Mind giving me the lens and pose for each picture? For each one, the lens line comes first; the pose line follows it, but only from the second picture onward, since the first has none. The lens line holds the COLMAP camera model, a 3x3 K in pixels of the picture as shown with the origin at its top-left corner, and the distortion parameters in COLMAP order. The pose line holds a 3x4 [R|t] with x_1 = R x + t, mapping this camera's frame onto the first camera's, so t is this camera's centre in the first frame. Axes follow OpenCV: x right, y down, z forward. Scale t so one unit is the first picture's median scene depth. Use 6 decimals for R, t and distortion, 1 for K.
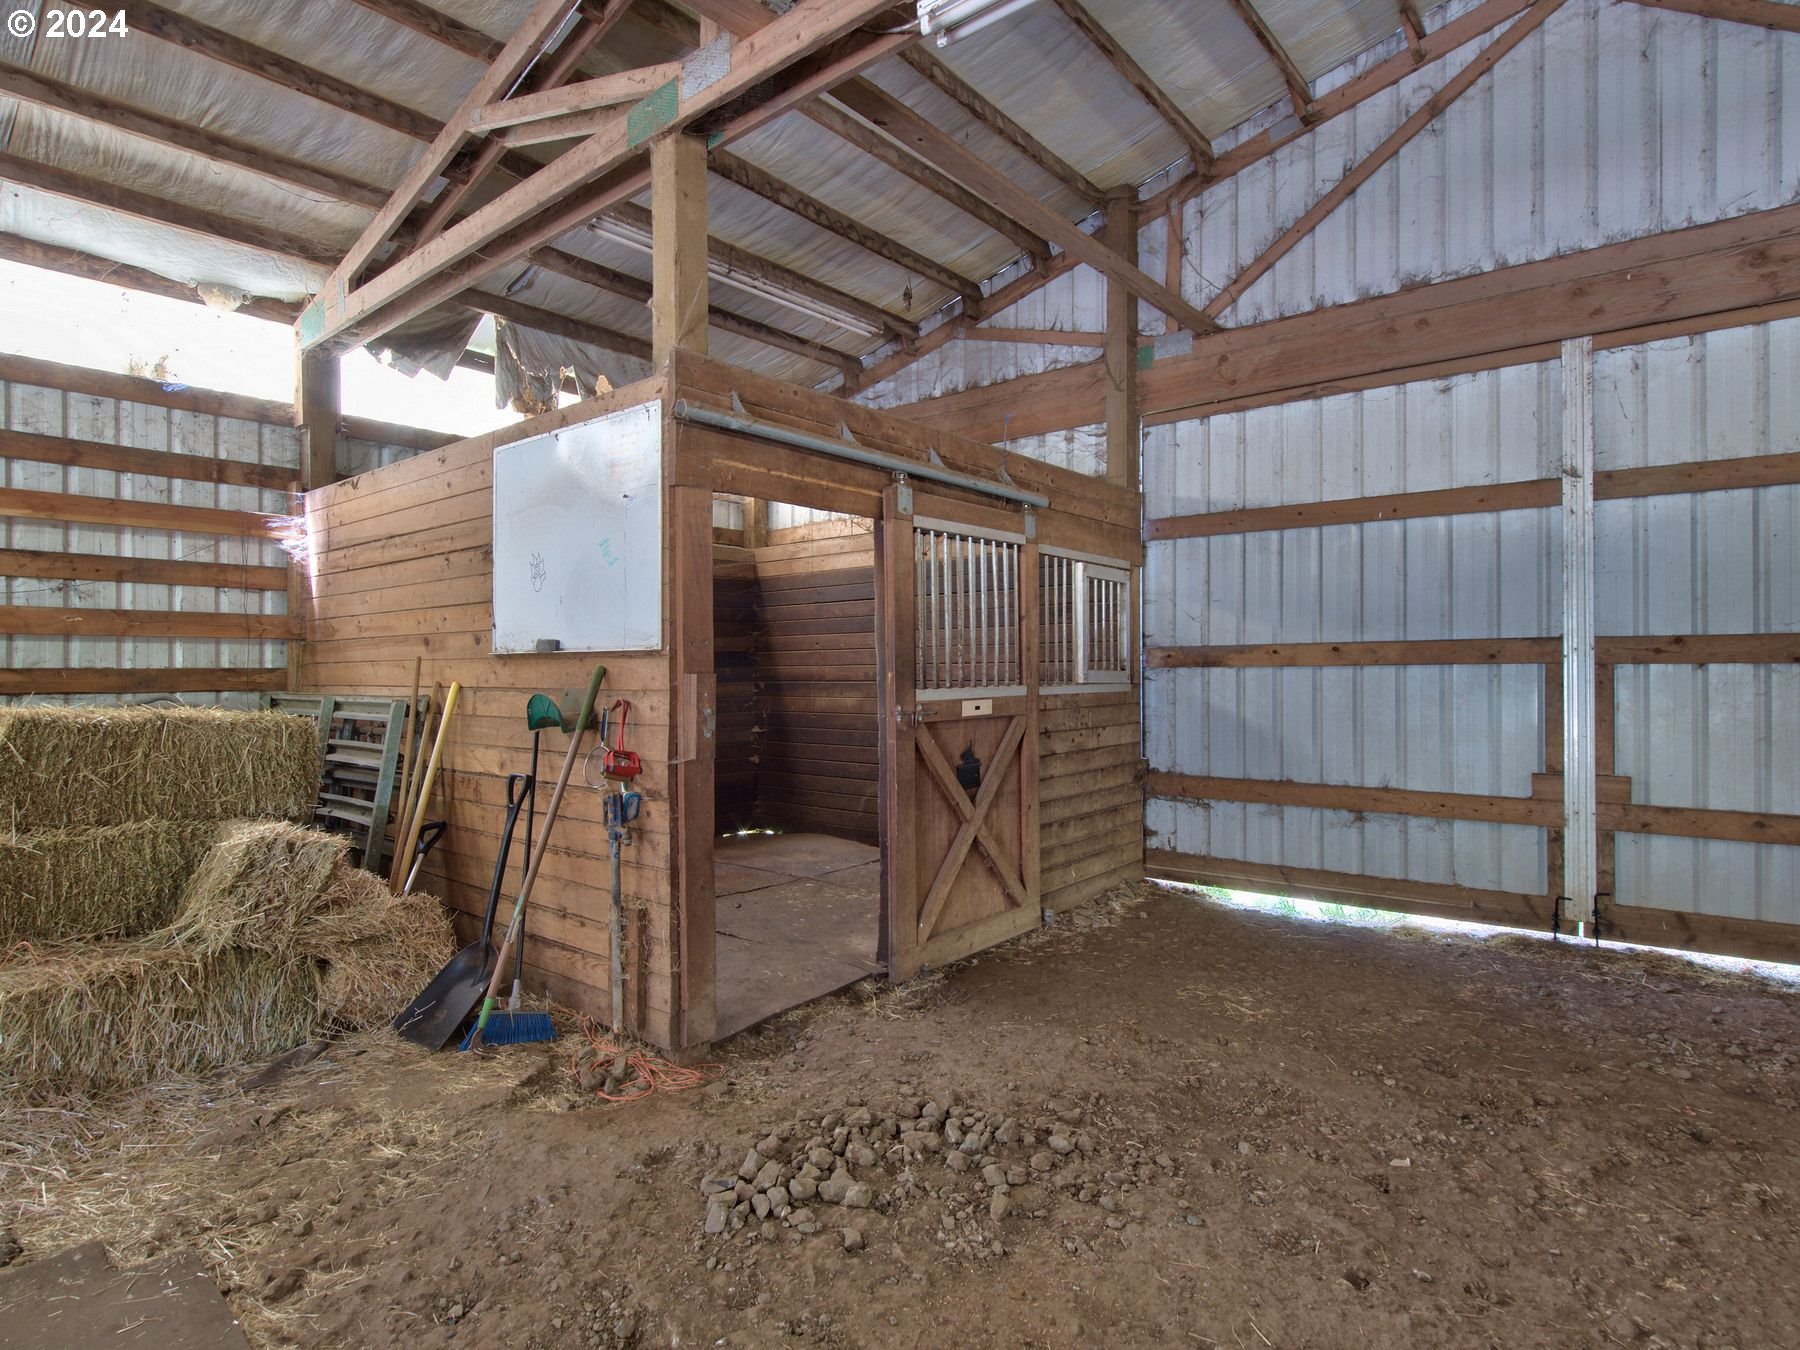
lens RADIAL K [[982.0, 0, 892.1], [0, 982.0, 677.1], [0, 0, 1]] dist [-0.000310, -0.002293]
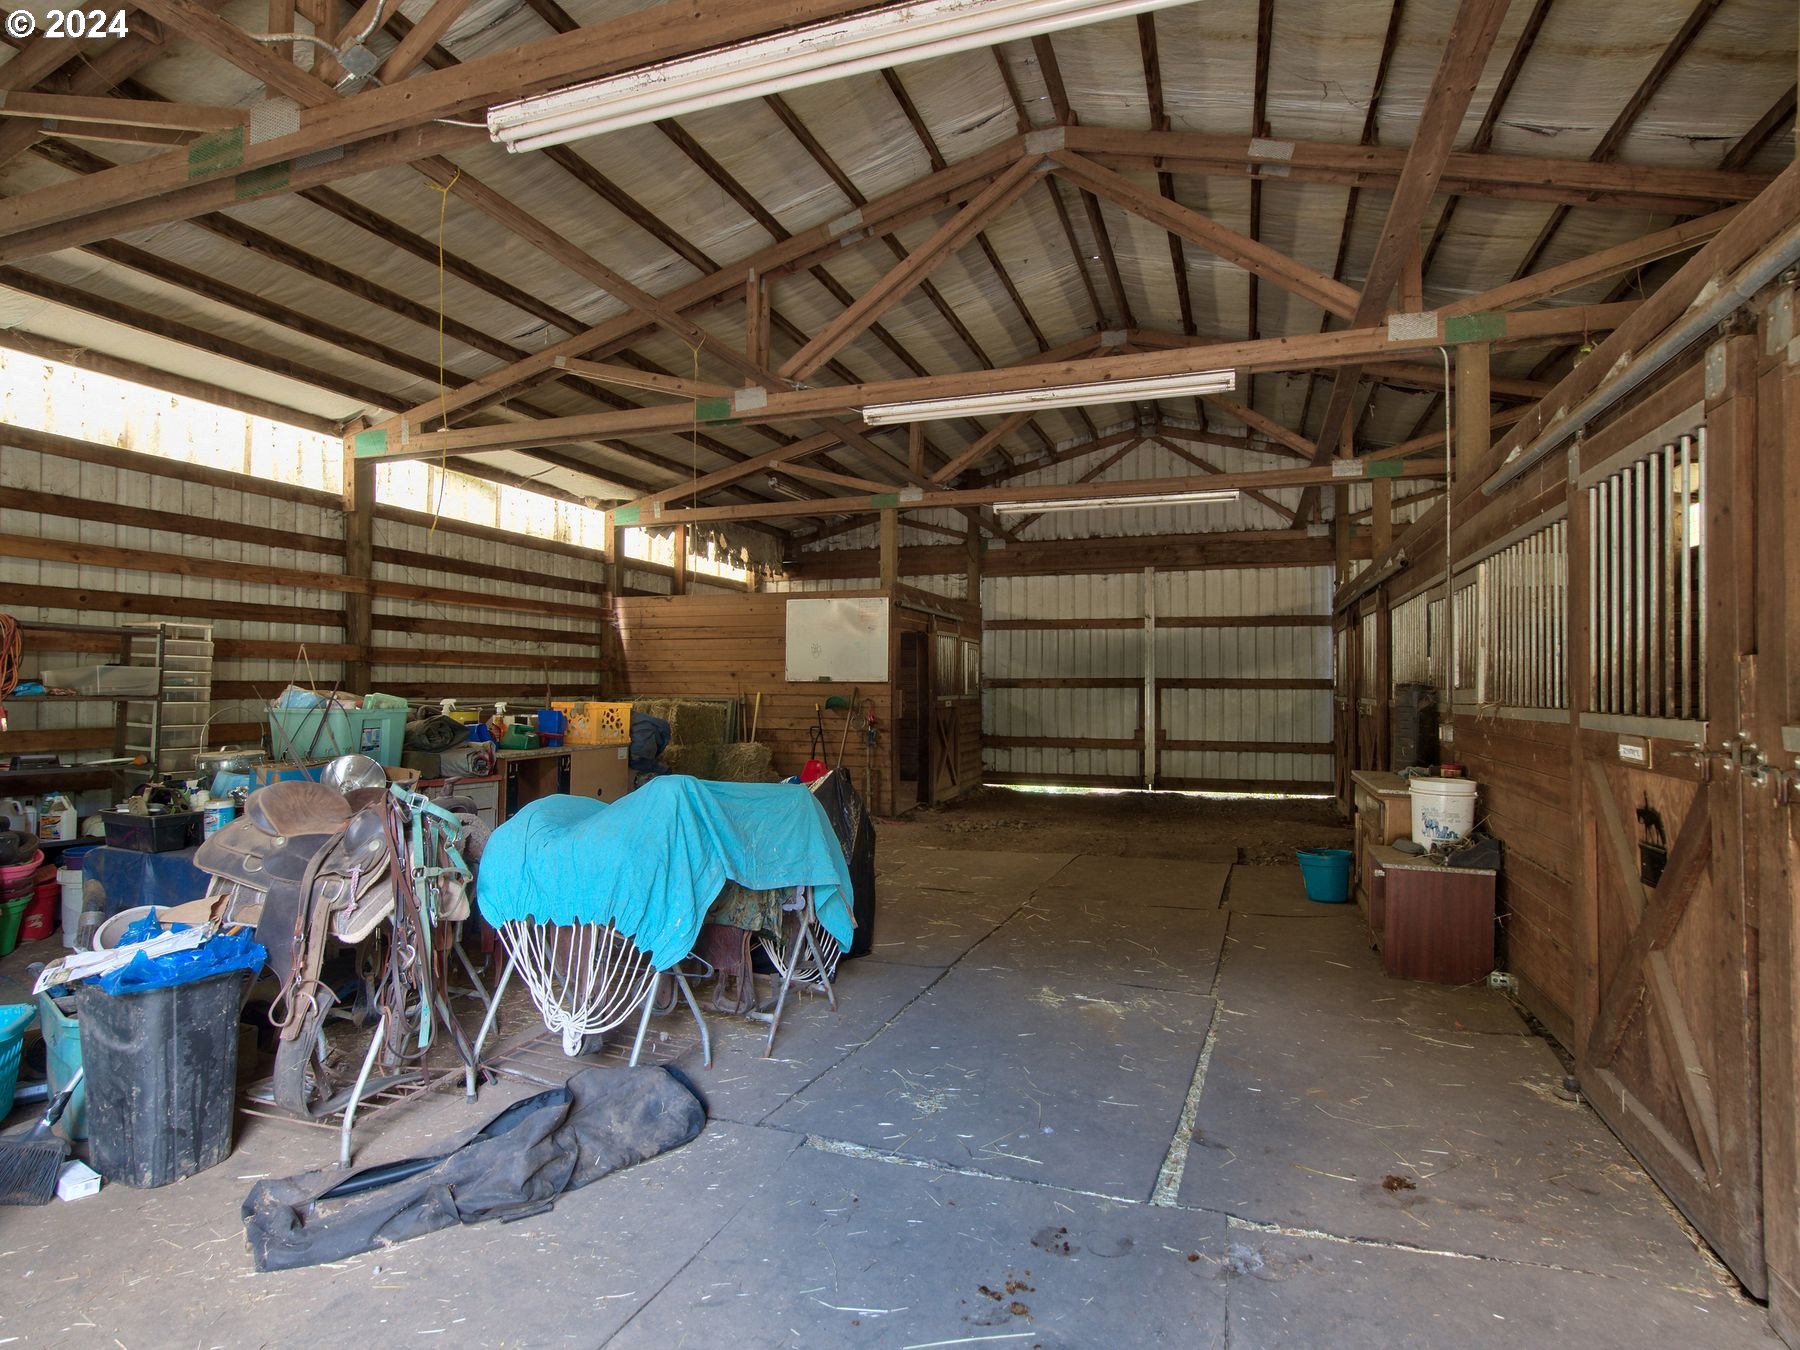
lens RADIAL K [[982.0, 0, 899.8], [0, 982.0, 677.6], [0, 0, 1]] dist [-0.000310, -0.002293]
pose [[0.934138, 0.012304, 0.356701, -0.814058], [-0.006817, 0.999838, -0.016634, 0.006464], [-0.356848, 0.013107, 0.934071, -1.148464]]
